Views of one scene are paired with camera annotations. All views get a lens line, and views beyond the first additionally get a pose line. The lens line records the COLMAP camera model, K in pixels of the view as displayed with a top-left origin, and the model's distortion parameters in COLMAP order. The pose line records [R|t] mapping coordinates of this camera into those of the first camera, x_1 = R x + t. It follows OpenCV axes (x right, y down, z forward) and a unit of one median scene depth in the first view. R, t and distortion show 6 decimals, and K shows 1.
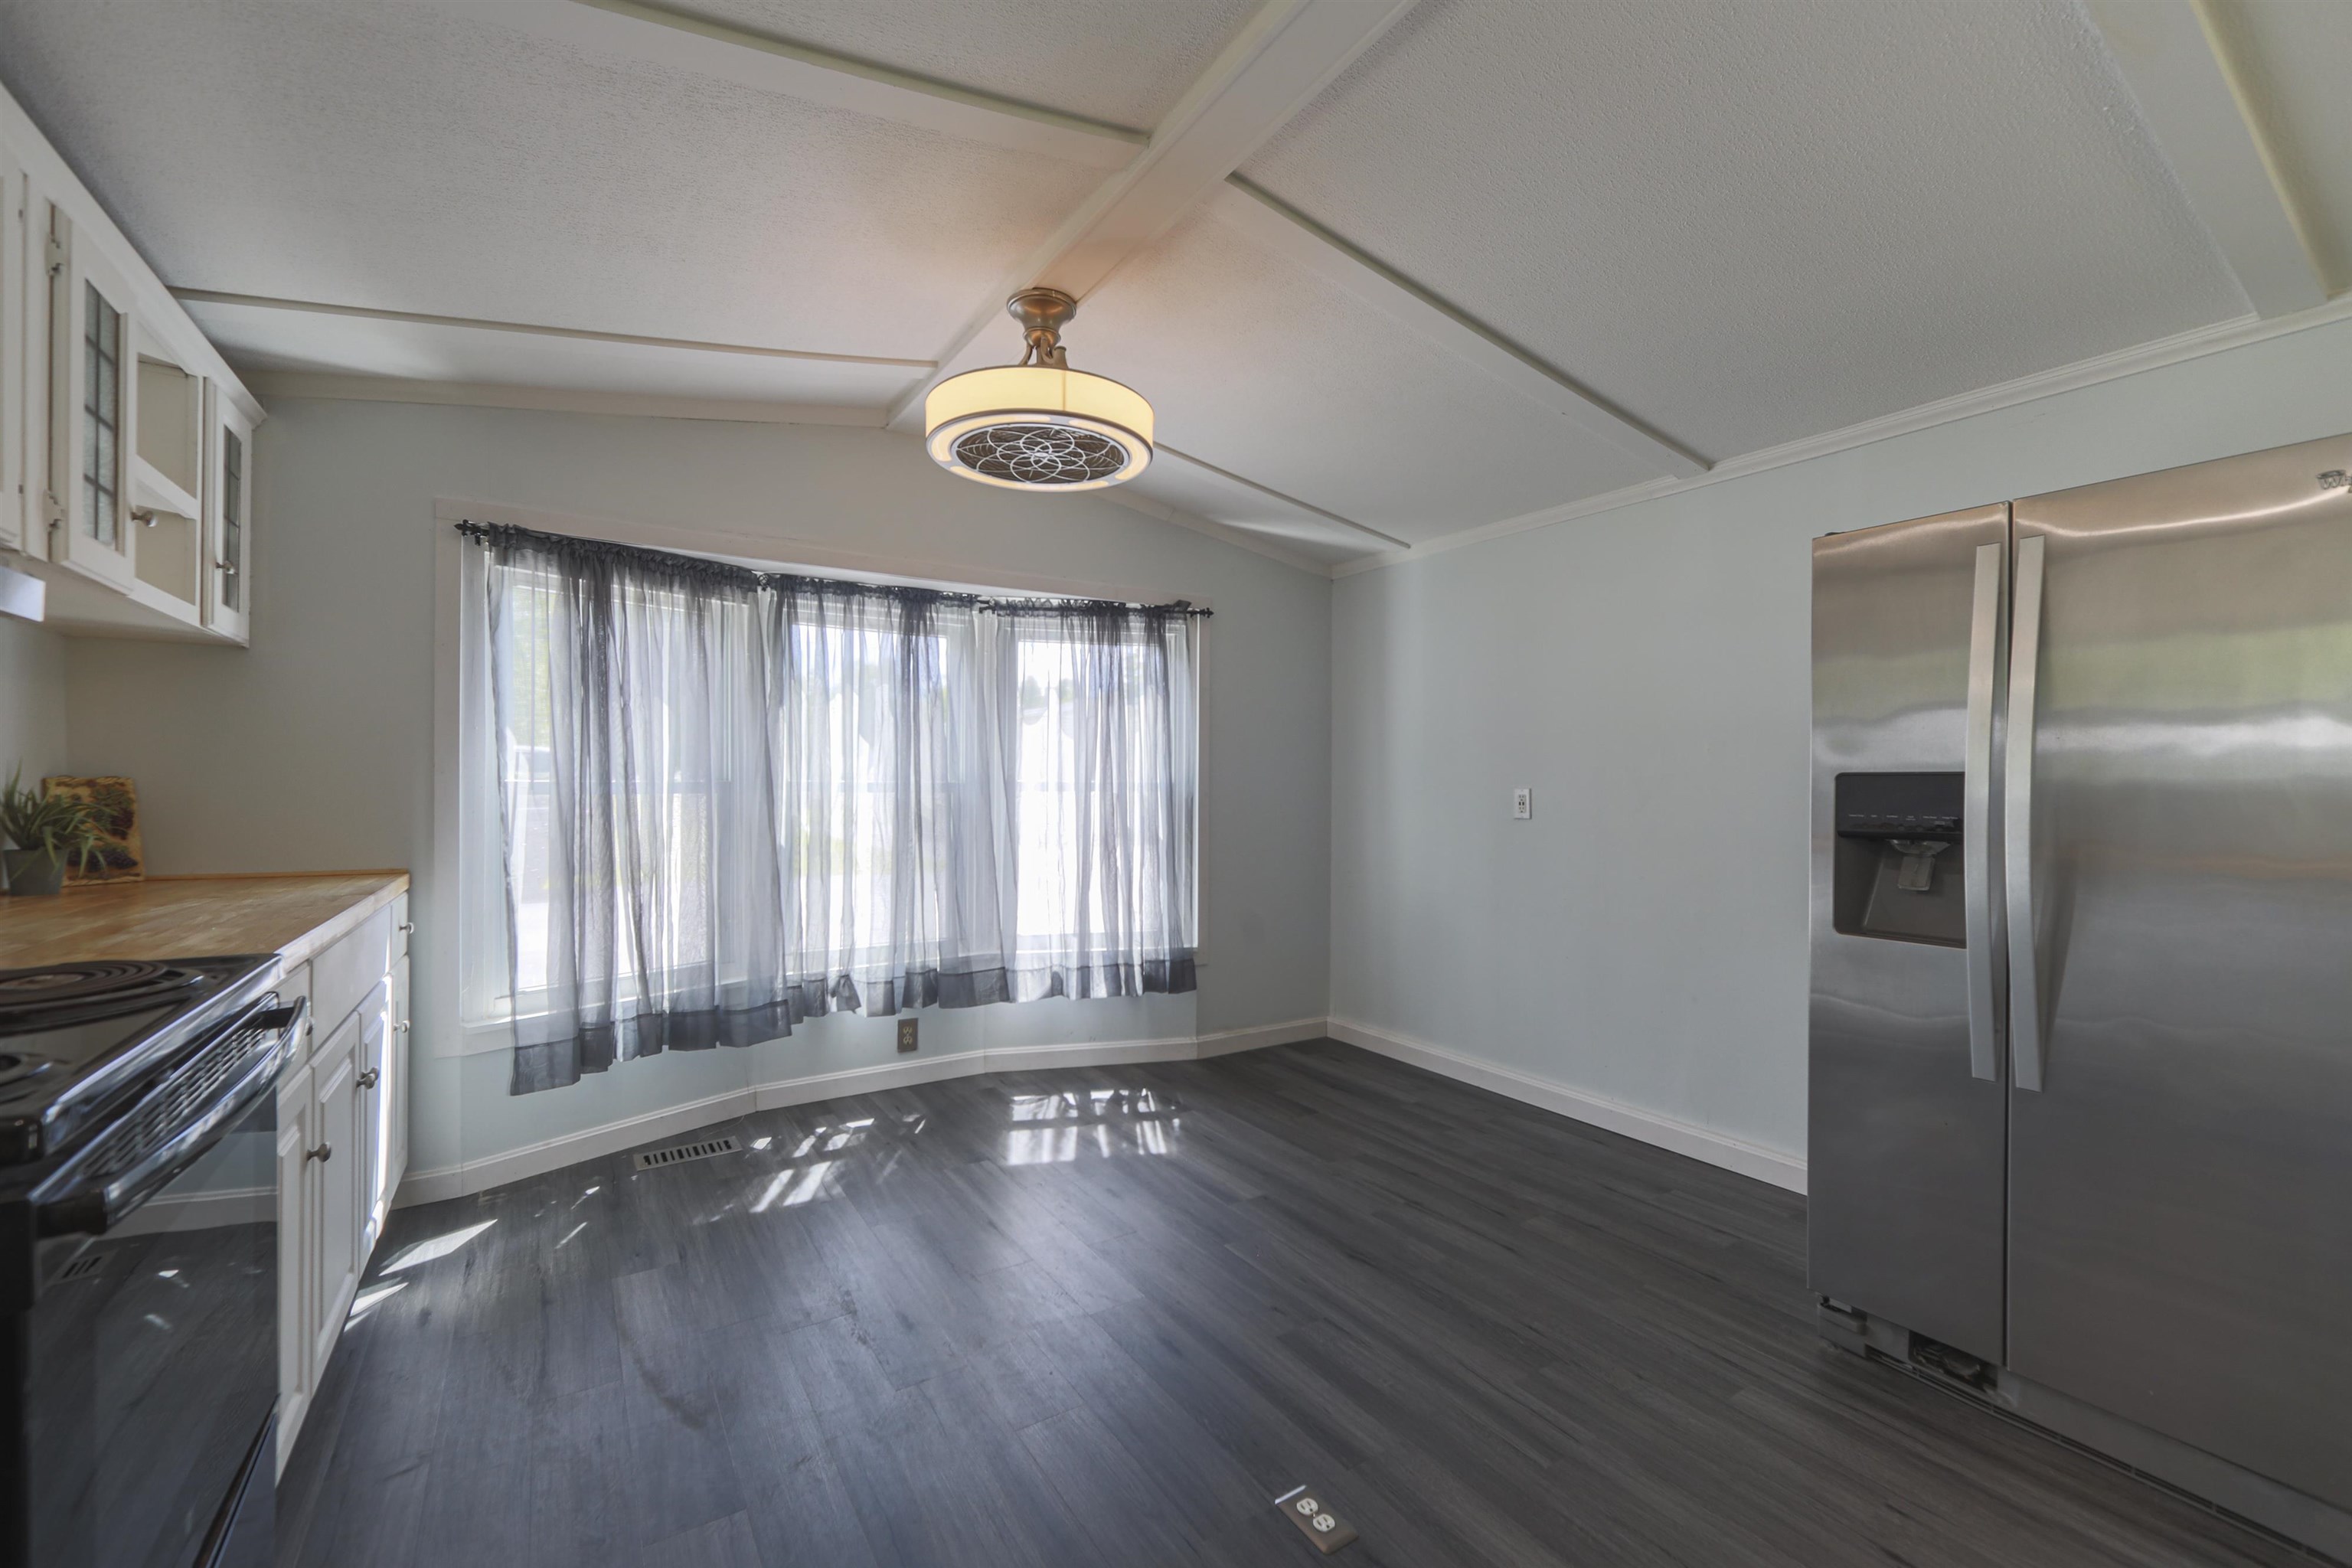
lens RADIAL K [[964.5, 0, 1179.6], [0, 964.5, 789.7], [0, 0, 1]] dist [0.001353, 0.001118]
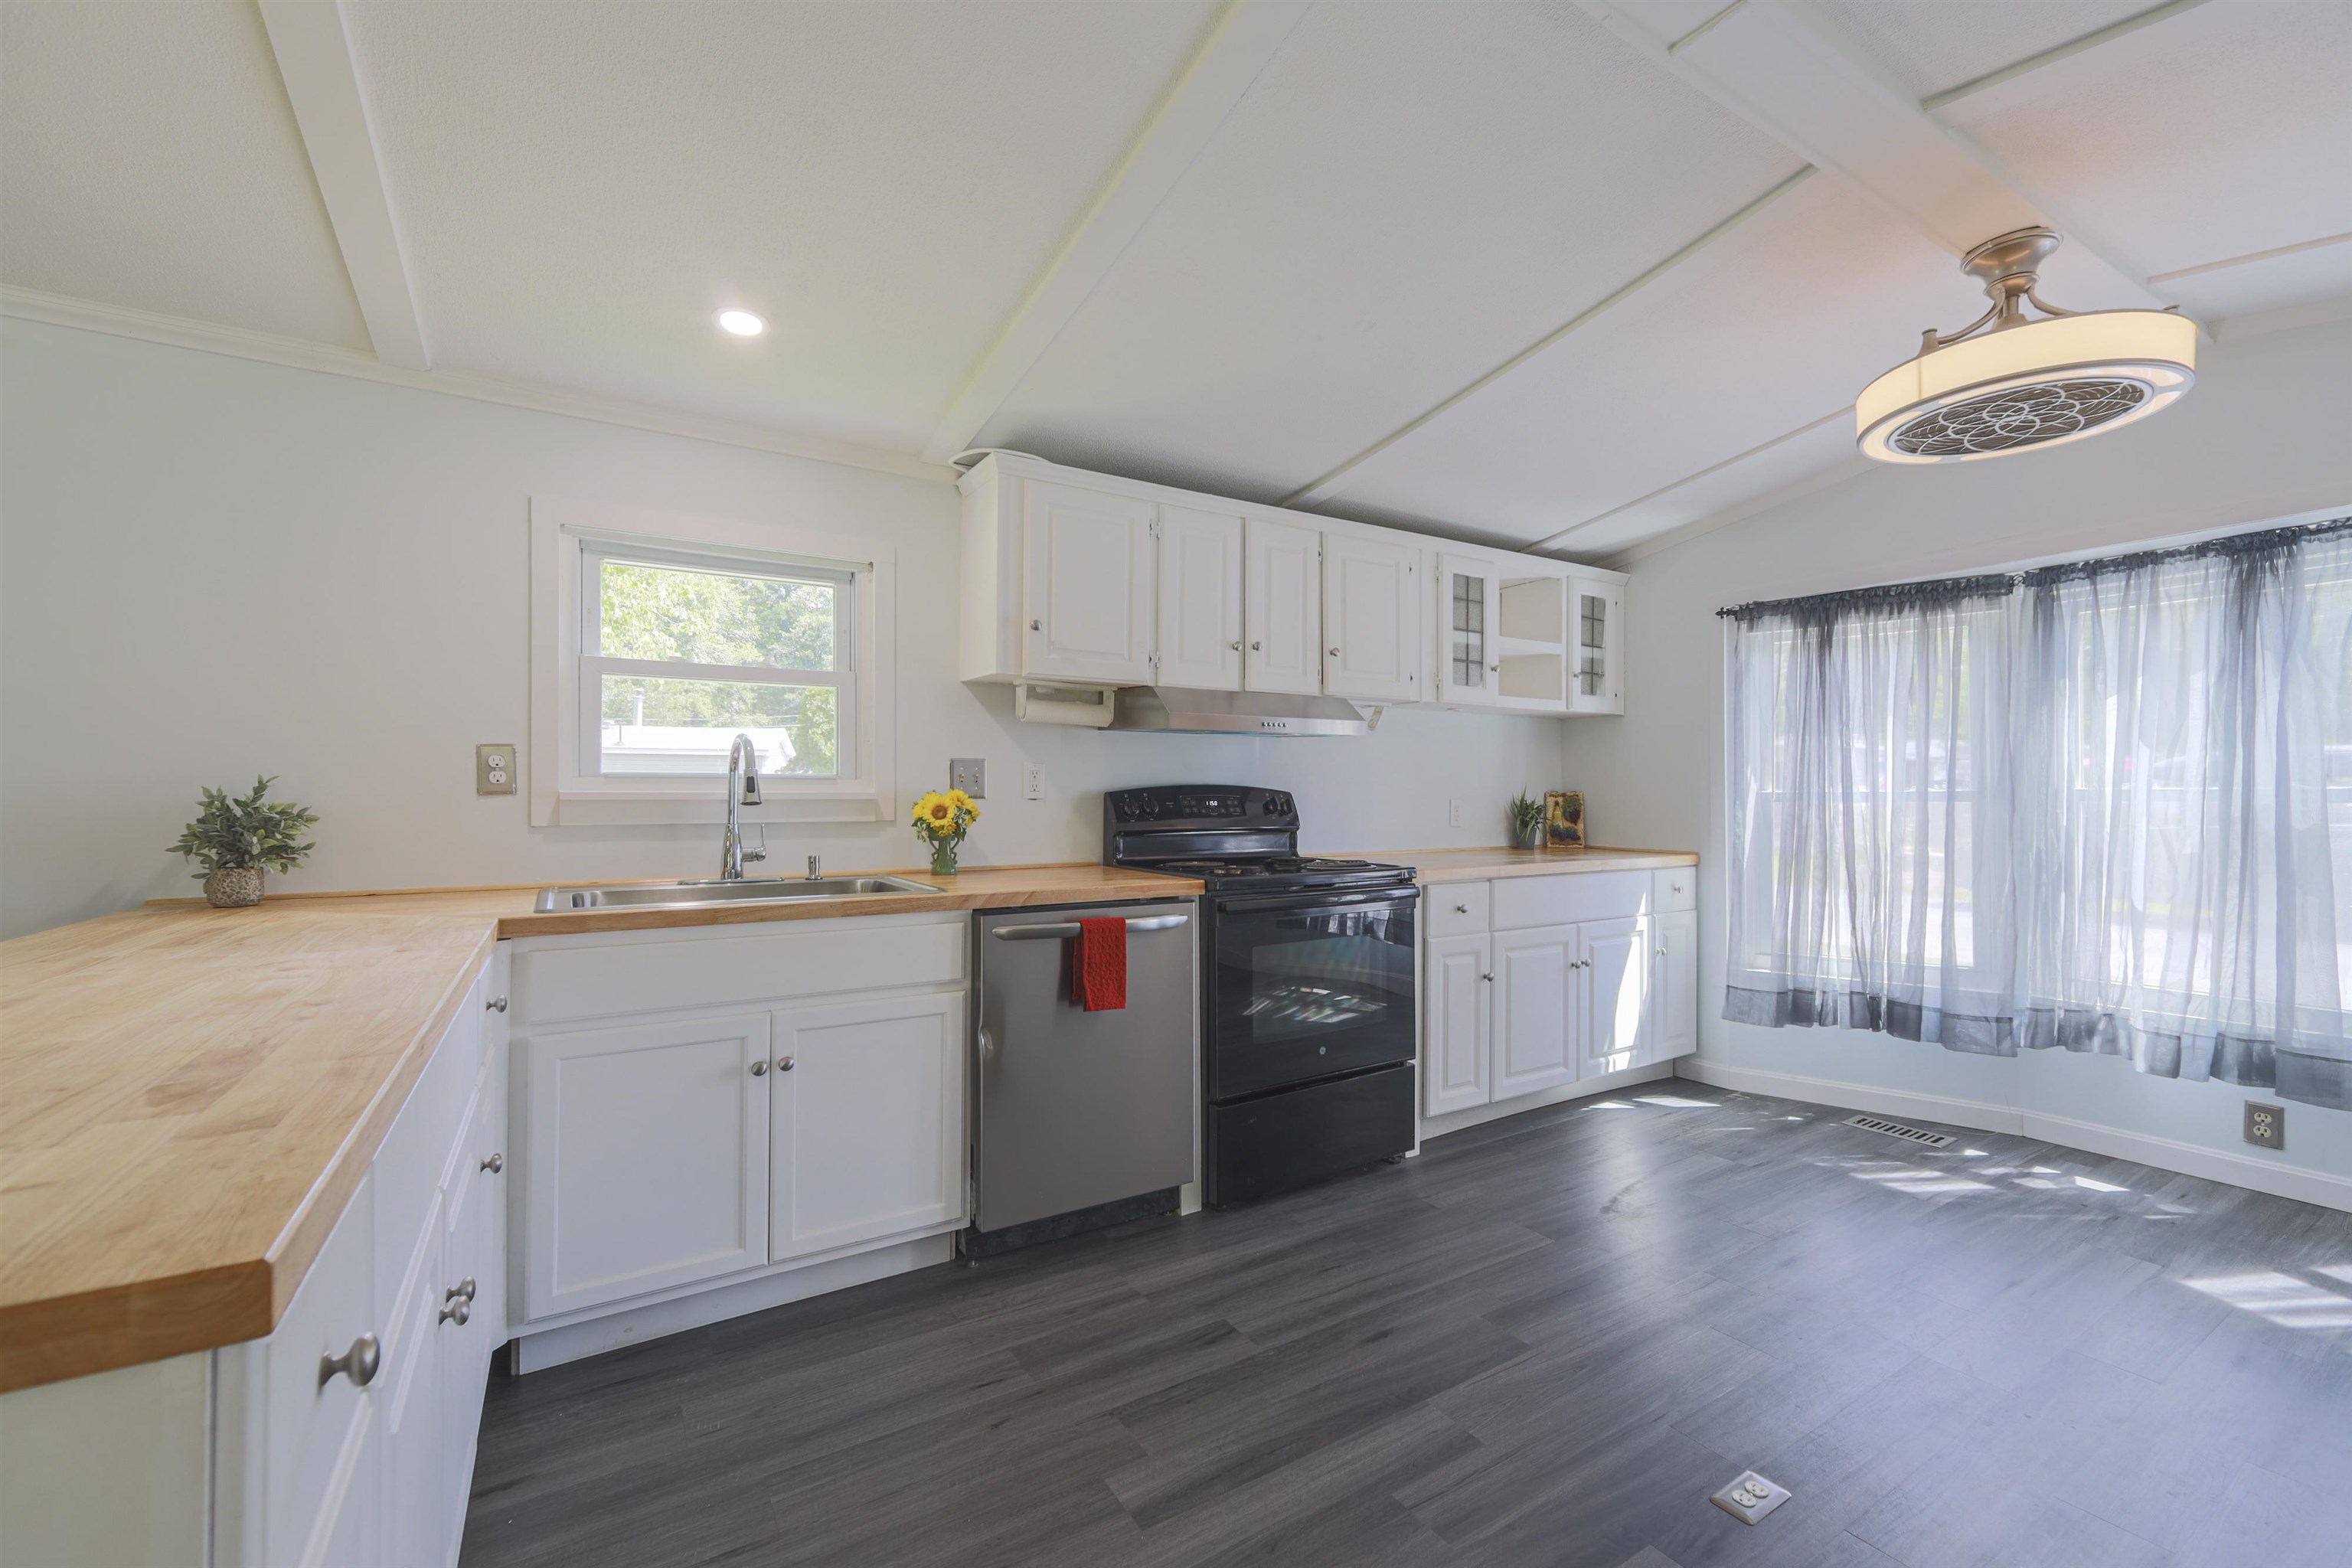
lens RADIAL K [[970.4, 0, 1173.7], [0, 970.4, 797.5], [0, 0, 1]] dist [0.001769, 0.000713]
pose [[-0.021800, -0.000717, -0.999762, 0.622085], [-0.001371, 0.999999, -0.000687, 0.000580], [0.999761, 0.001356, -0.021801, 0.207214]]
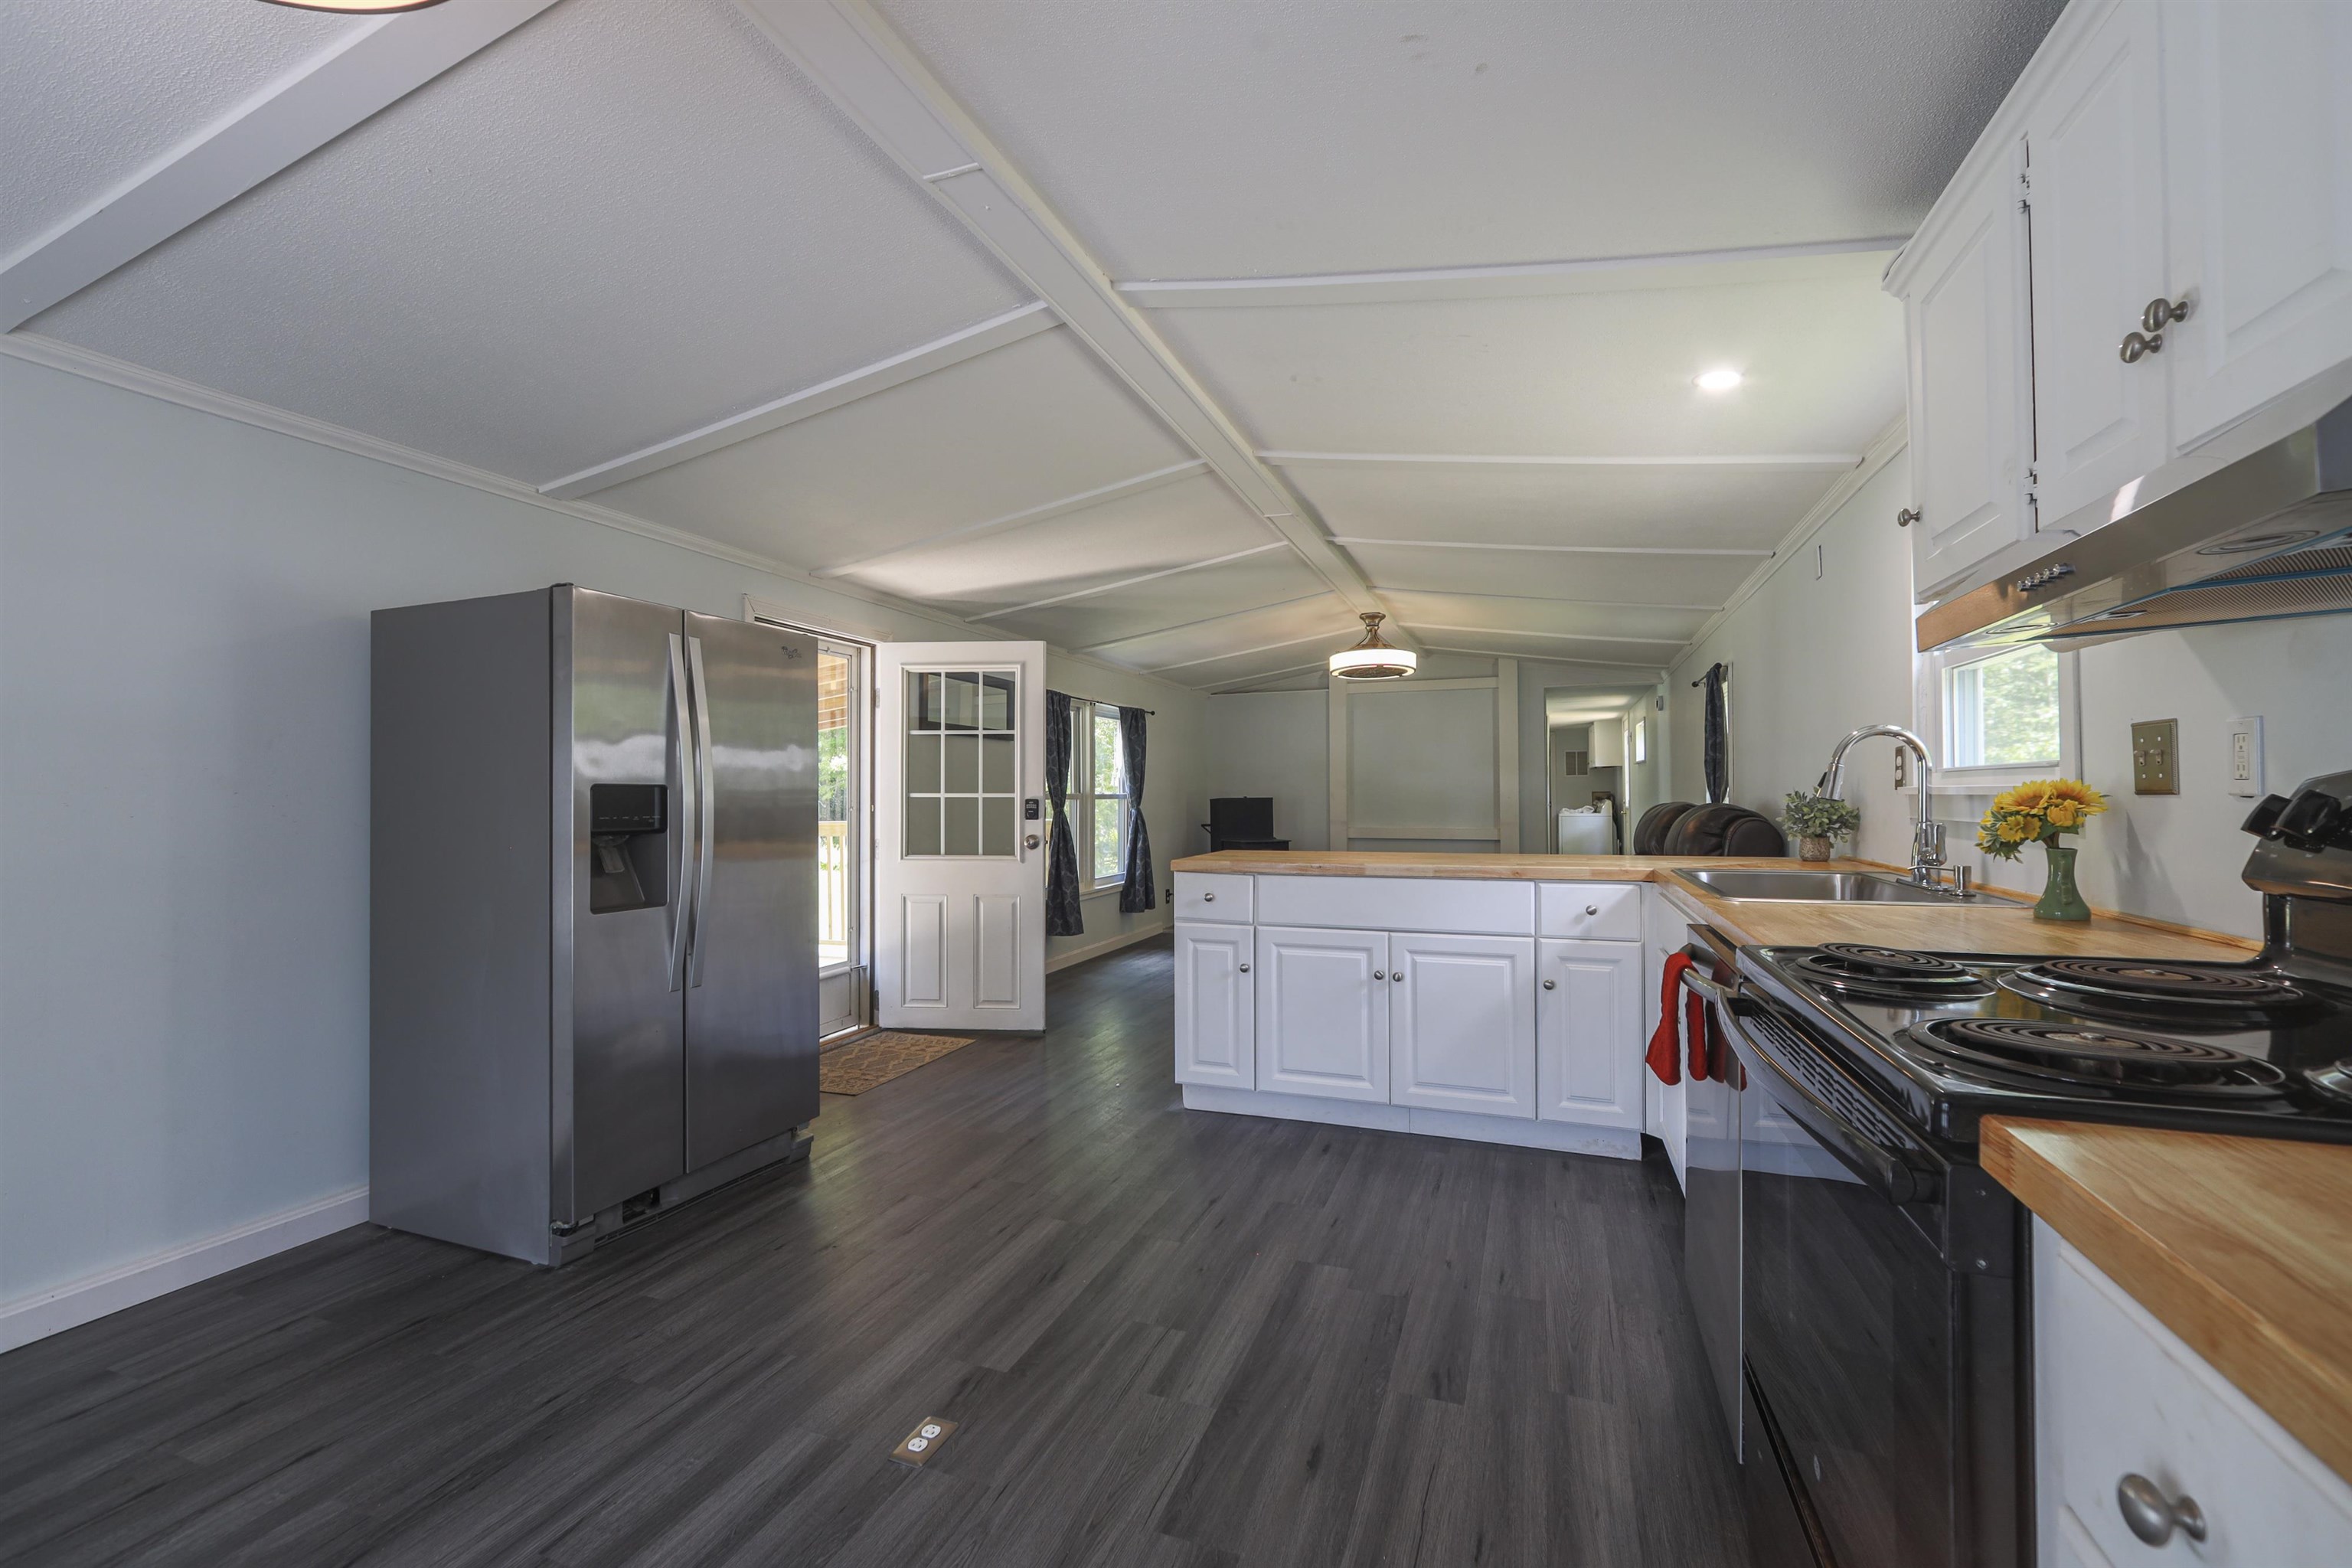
lens RADIAL K [[967.9, 0, 1174.9], [0, 967.9, 787.3], [0, 0, 1]] dist [-0.002856, 0.000758]
pose [[-0.589502, 0.006455, 0.807741, -0.495393], [0.005108, 0.999978, -0.004264, -0.004095], [-0.807751, 0.001612, -0.589522, 0.741218]]
